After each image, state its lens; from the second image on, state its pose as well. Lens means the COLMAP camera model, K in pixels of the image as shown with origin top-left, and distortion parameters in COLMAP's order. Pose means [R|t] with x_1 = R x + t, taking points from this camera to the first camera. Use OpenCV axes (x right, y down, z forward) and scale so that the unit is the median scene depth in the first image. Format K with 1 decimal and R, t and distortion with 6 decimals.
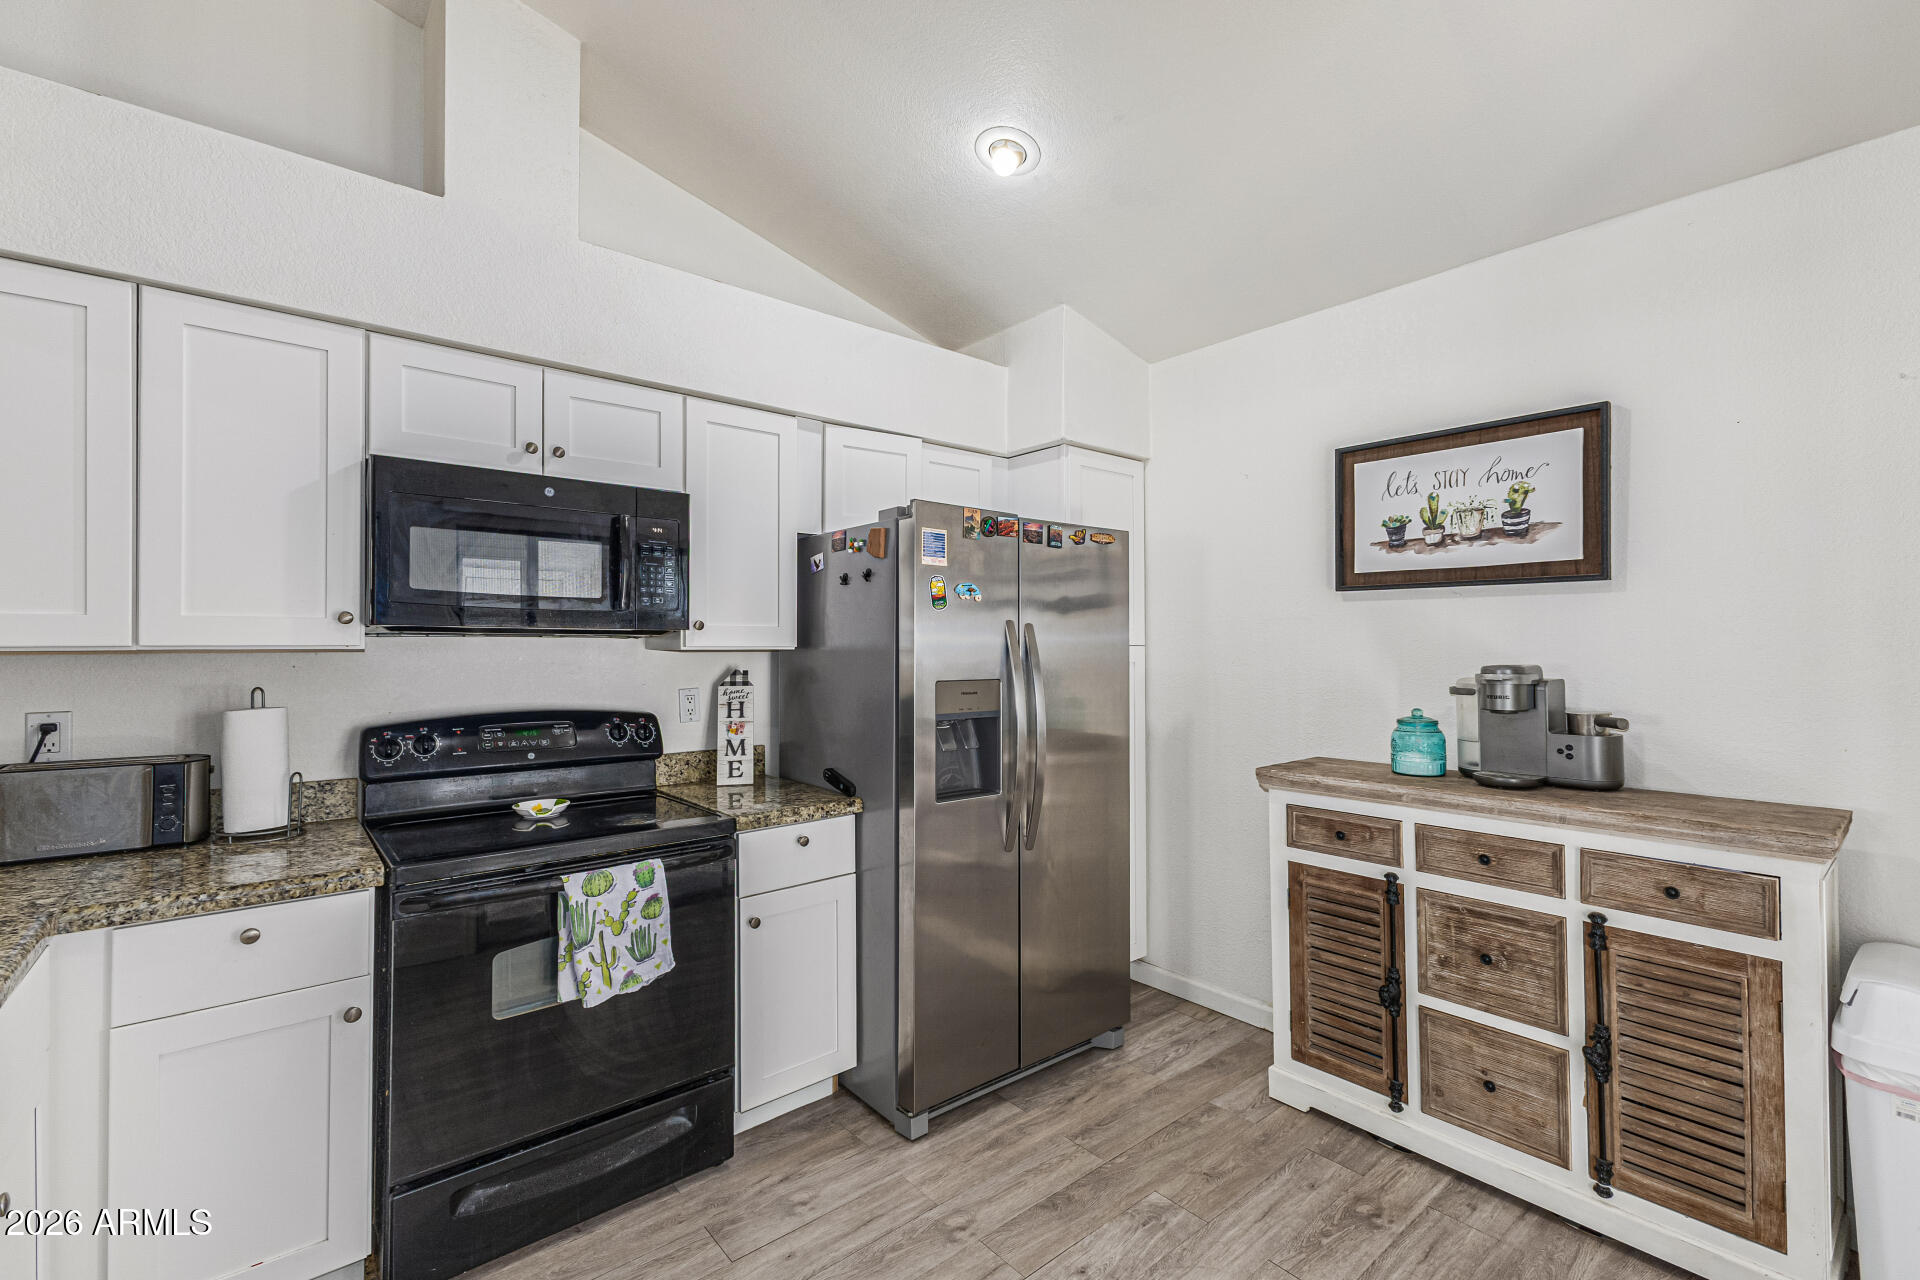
lens RADIAL K [[843.0, 0, 967.4], [0, 843.0, 634.2], [0, 0, 1]] dist [0.013214, 0.000386]
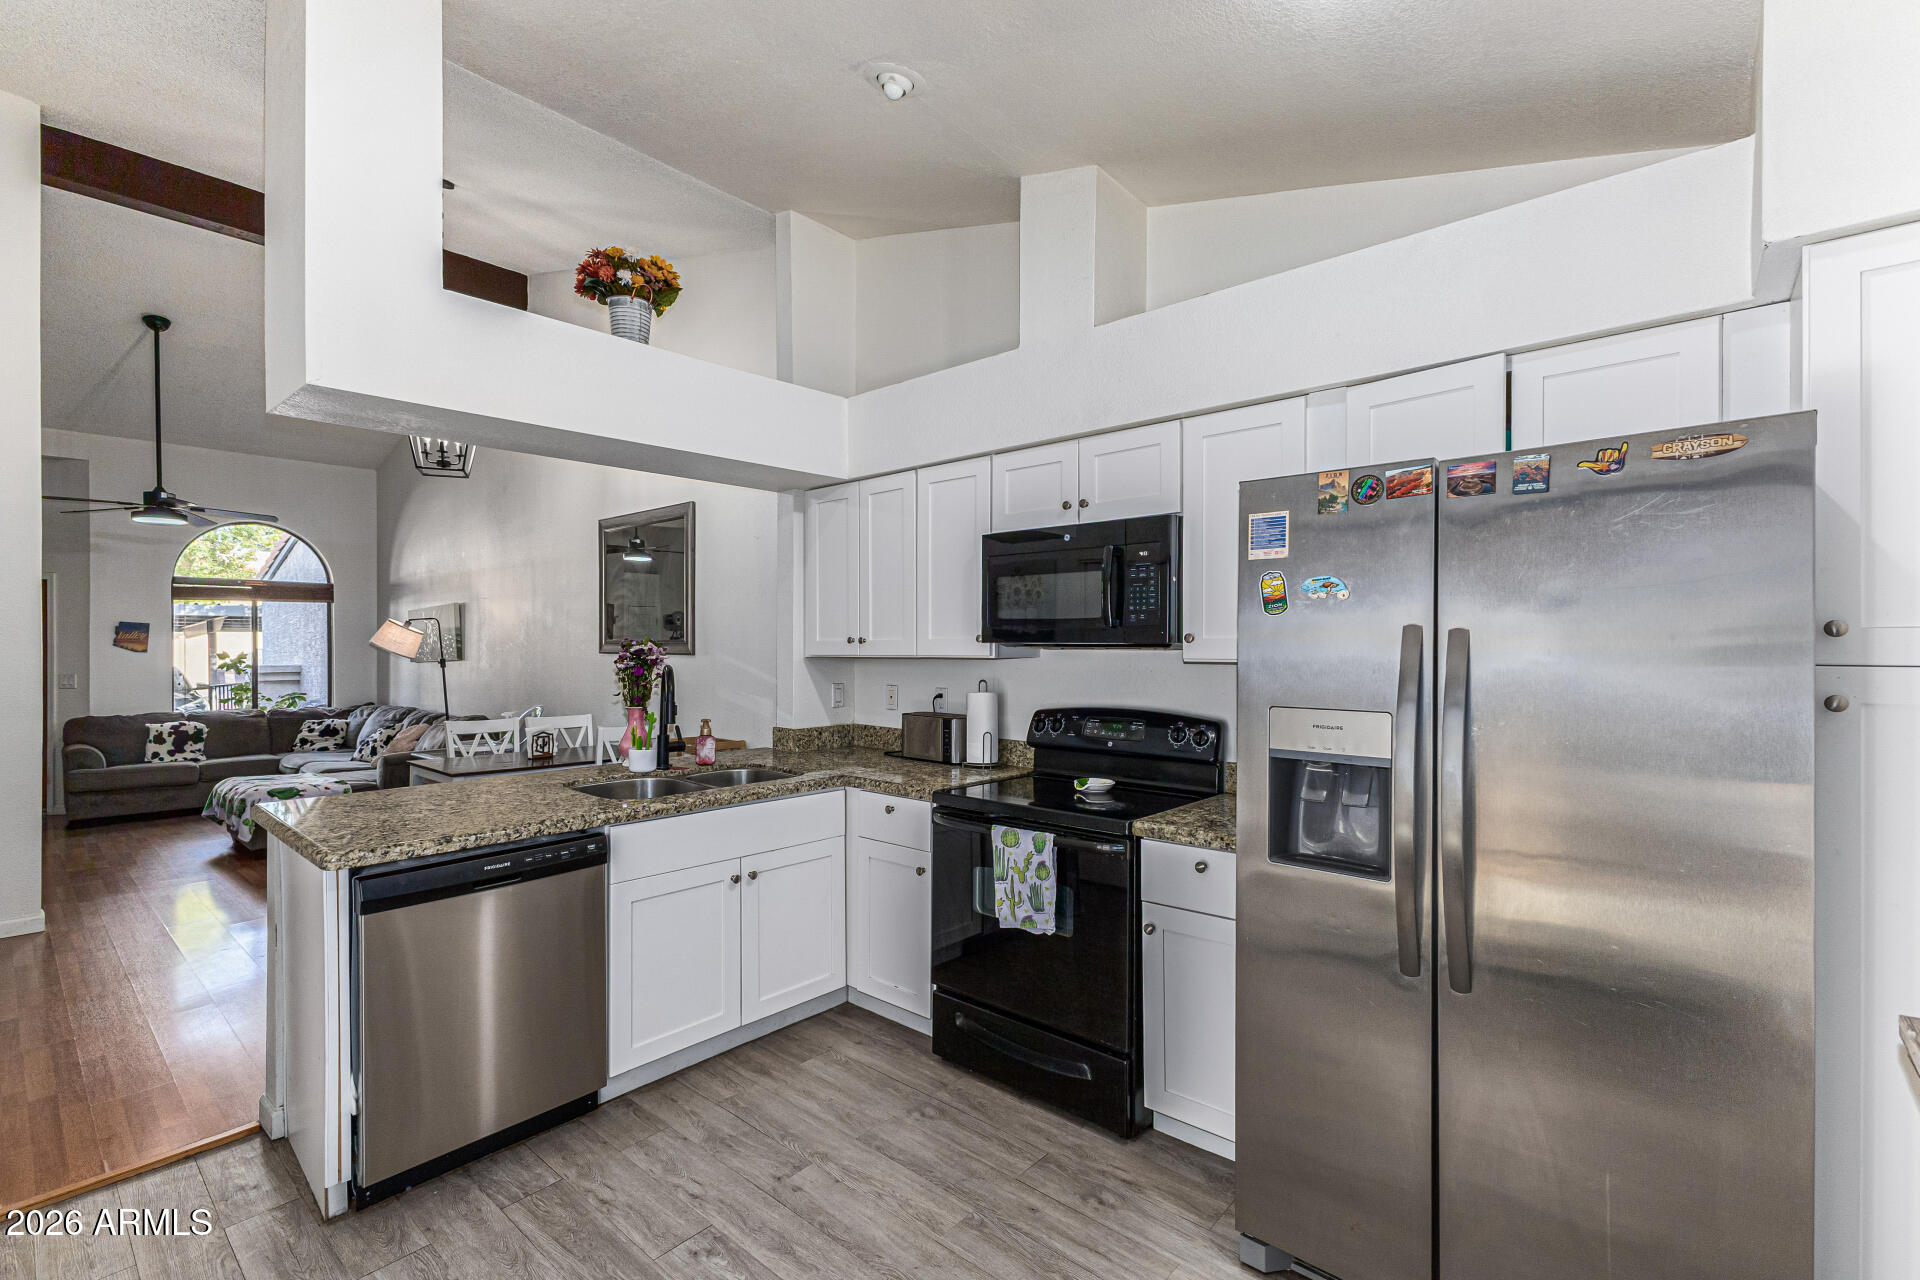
lens RADIAL K [[843.0, 0, 965.0], [0, 843.0, 650.0], [0, 0, 1]] dist [0.013214, 0.000386]
pose [[0.154285, 0.001051, -0.988026, 0.777495], [0.008770, 0.999959, 0.002433, -0.001378], [0.987988, -0.009041, 0.154269, 0.669383]]
